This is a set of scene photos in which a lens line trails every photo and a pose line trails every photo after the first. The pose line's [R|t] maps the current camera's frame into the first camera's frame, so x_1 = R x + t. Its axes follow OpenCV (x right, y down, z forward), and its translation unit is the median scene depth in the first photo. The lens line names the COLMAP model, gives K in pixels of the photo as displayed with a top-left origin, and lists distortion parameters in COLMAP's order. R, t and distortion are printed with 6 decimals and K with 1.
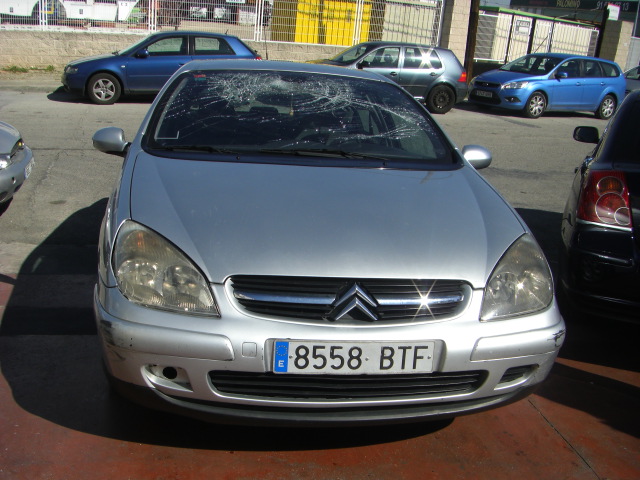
lens RADIAL K [[708.0, 0, 287.8], [0, 708.0, 289.4], [0, 0, 1]] dist [-0.150487, 0.000000]
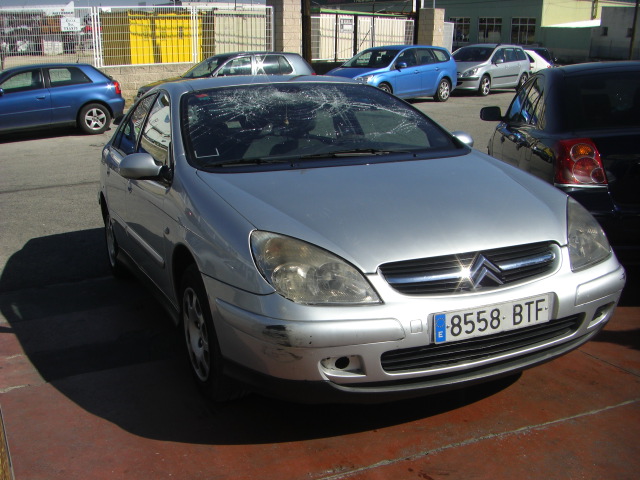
lens RADIAL K [[708.0, 0, 285.3], [0, 708.0, 289.9], [0, 0, 1]] dist [-0.150487, 0.000000]
pose [[0.964052, -0.162006, 0.210613, -0.427775], [0.165764, 0.986165, -0.000194, -0.004812], [-0.207668, 0.035099, 0.977569, -0.036031]]
